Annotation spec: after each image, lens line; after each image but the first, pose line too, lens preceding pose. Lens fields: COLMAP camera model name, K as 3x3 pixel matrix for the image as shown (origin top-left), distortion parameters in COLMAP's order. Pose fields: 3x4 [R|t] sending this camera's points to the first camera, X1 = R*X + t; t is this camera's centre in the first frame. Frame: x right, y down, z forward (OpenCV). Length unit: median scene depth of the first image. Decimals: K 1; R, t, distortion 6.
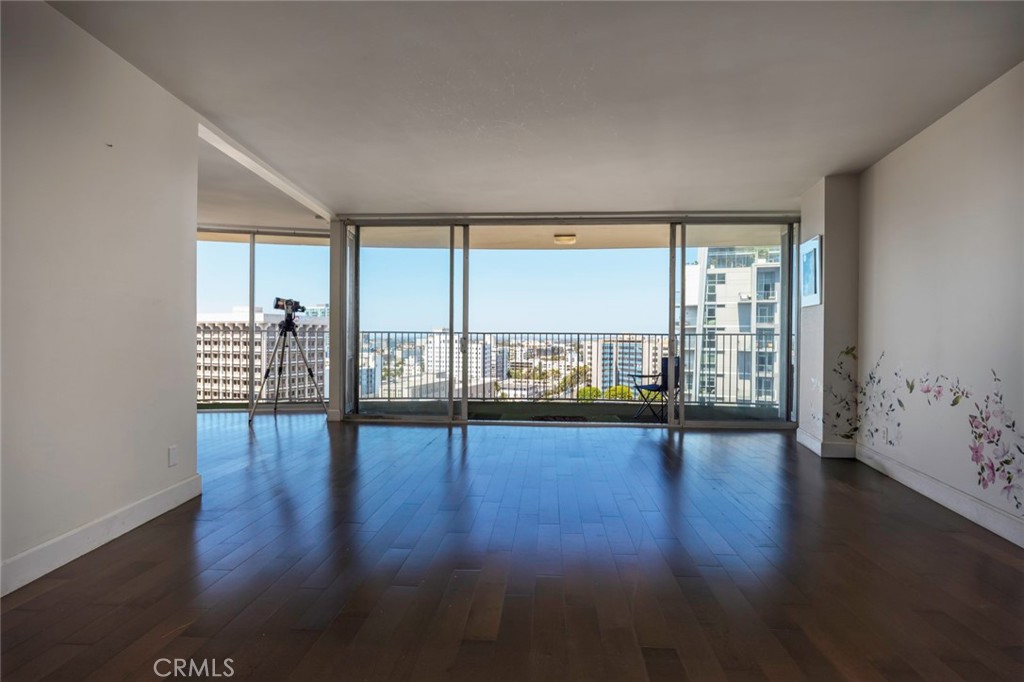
lens RADIAL K [[493.1, 0, 515.4], [0, 493.1, 336.7], [0, 0, 1]] dist [0.004993, 0.000019]
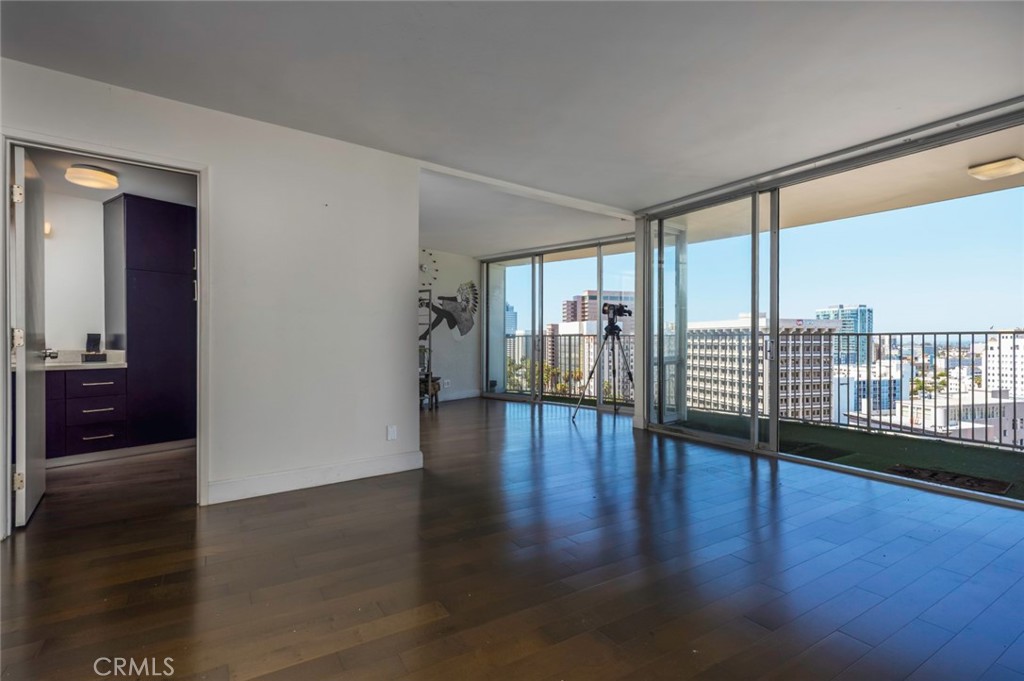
lens RADIAL K [[493.1, 0, 515.4], [0, 493.1, 336.2], [0, 0, 1]] dist [0.004993, 0.000019]
pose [[0.594422, -0.012140, -0.804061, 0.247285], [0.003672, 0.999917, -0.012382, 0.003130], [0.804145, 0.004408, 0.594417, 0.227130]]
